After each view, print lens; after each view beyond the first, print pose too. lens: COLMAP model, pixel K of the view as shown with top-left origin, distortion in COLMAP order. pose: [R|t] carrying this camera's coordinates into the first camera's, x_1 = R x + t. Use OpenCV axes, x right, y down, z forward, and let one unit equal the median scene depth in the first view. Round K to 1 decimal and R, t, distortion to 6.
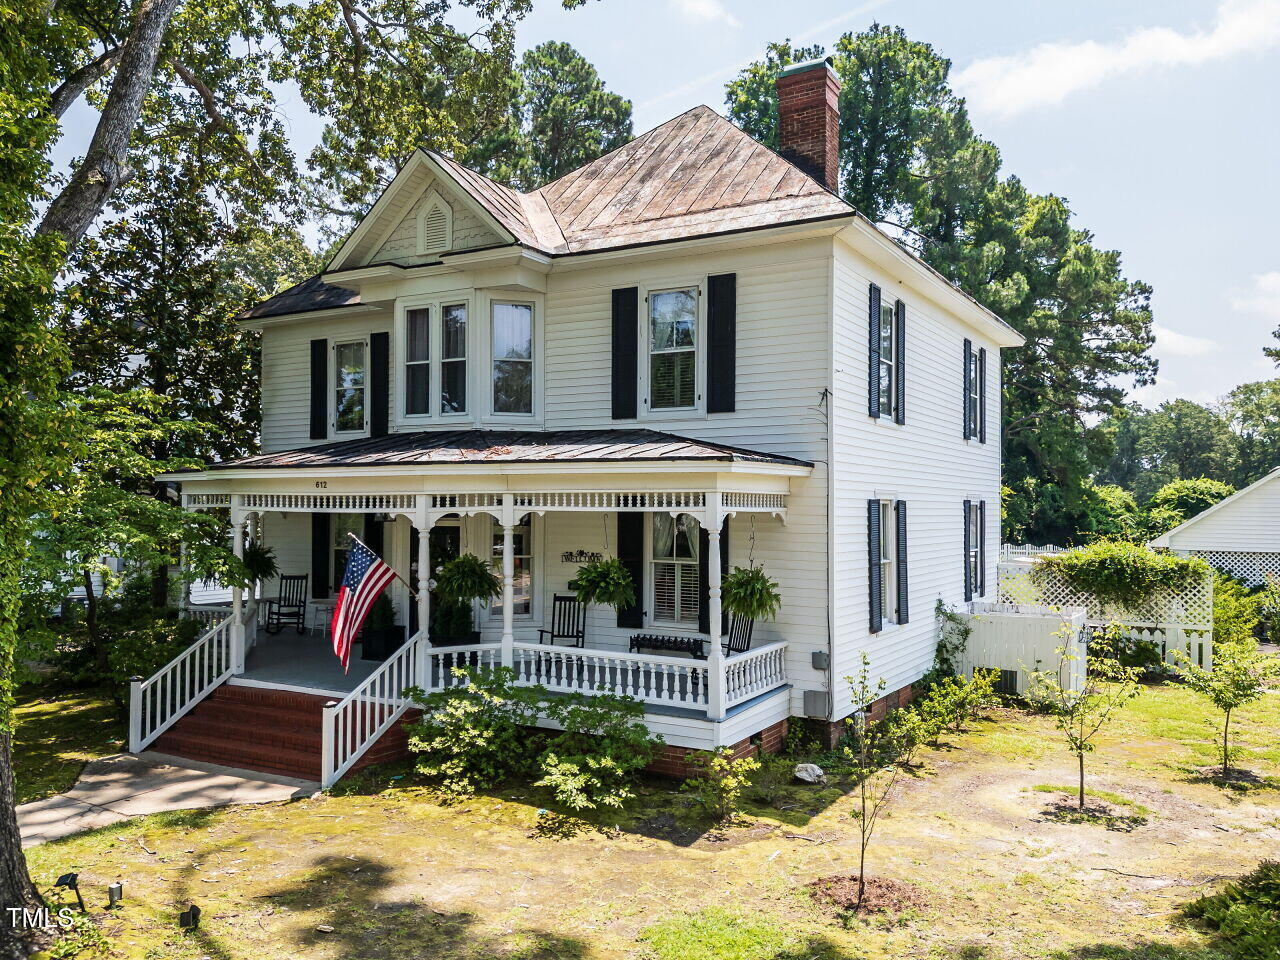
lens RADIAL K [[1058.4, 0, 633.2], [0, 1058.4, 482.3], [0, 0, 1]] dist [0.030181, -0.005992]
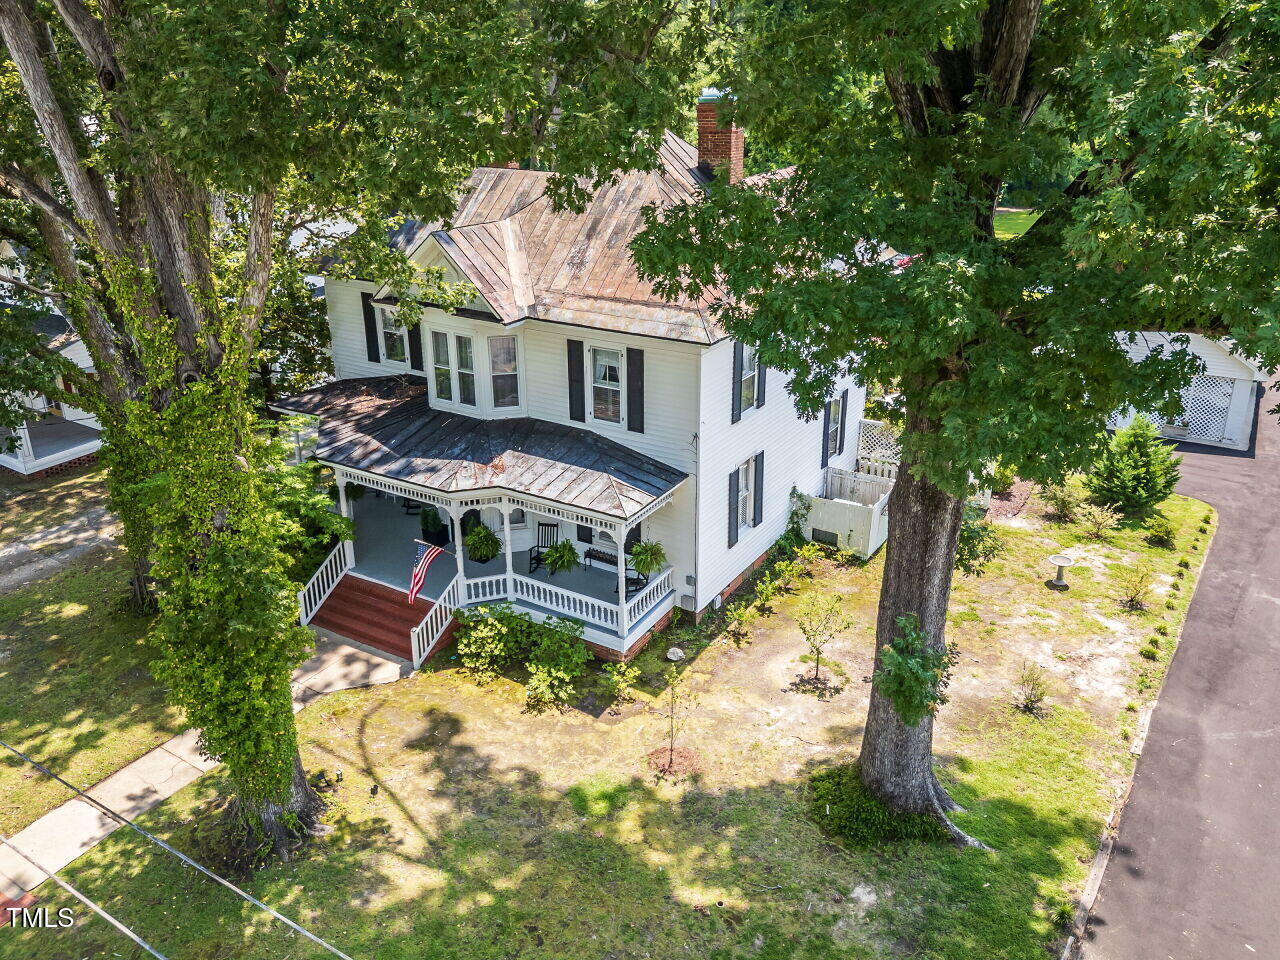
lens RADIAL K [[1008.3, 0, 643.9], [0, 1008.3, 477.3], [0, 0, 1]] dist [0.083004, -0.082860]
pose [[0.999865, -0.001774, -0.016308, 0.130215], [0.008134, 0.916939, 0.398945, -0.661823], [0.014246, -0.399024, 0.916830, -0.458297]]
